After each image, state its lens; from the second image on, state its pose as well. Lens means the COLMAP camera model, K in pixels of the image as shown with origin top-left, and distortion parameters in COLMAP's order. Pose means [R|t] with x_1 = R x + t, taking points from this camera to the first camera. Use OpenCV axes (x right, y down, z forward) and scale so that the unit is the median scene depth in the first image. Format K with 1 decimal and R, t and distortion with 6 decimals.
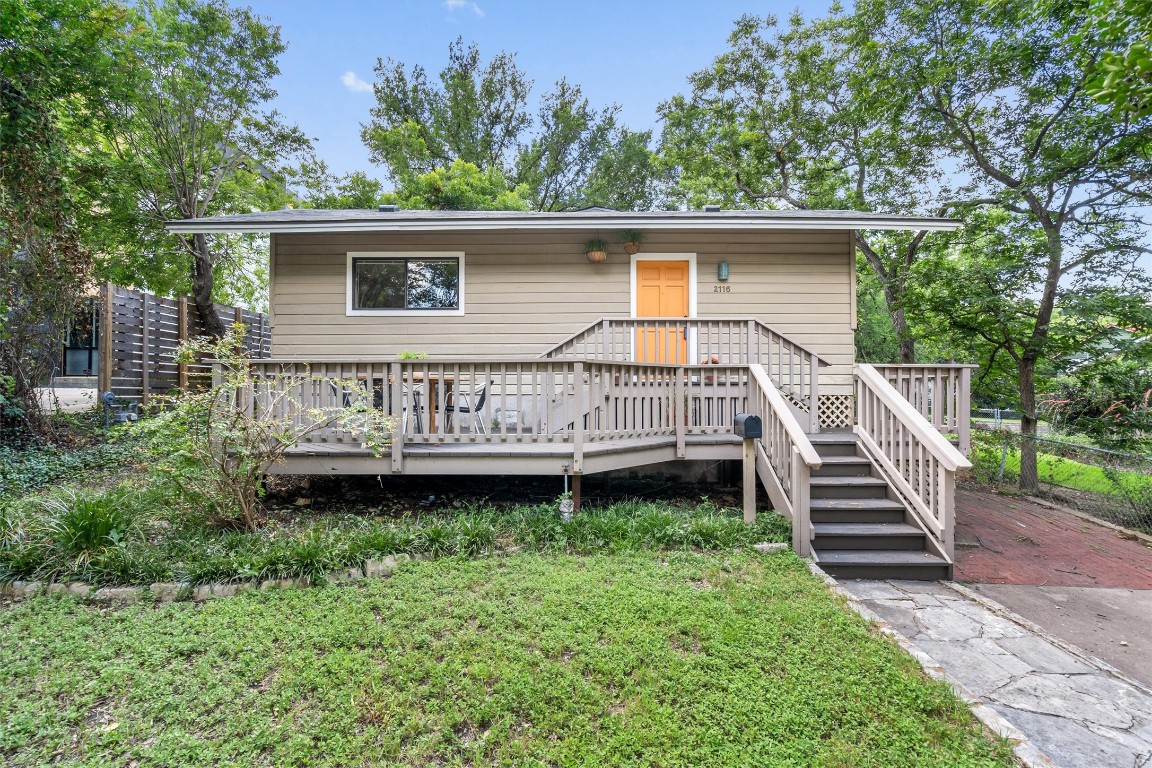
lens RADIAL K [[489.1, 0, 575.9], [0, 489.1, 383.7], [0, 0, 1]] dist [0.003854, 0.000203]
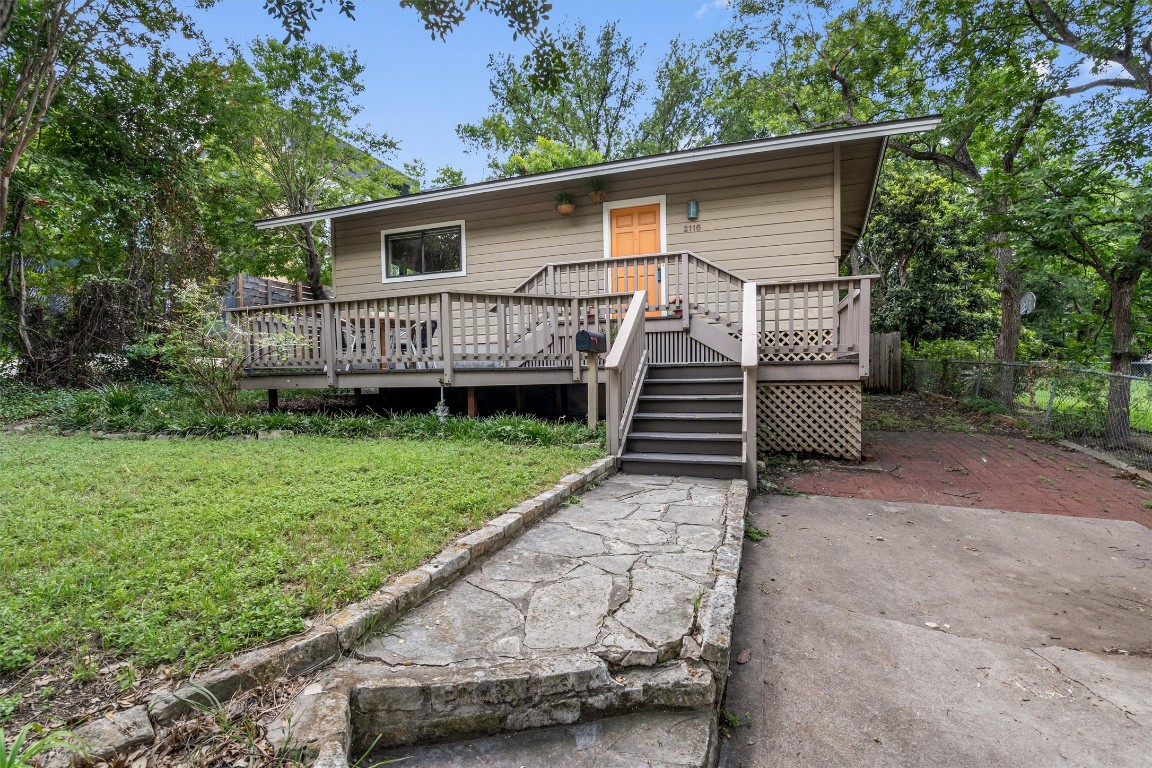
lens RADIAL K [[489.1, 0, 576.3], [0, 489.1, 386.4], [0, 0, 1]] dist [0.003854, 0.000203]
pose [[0.952636, -0.009435, -0.303967, 0.374775], [0.024474, 0.998655, 0.045701, 0.076923], [0.303127, -0.050976, 0.951586, -0.033854]]
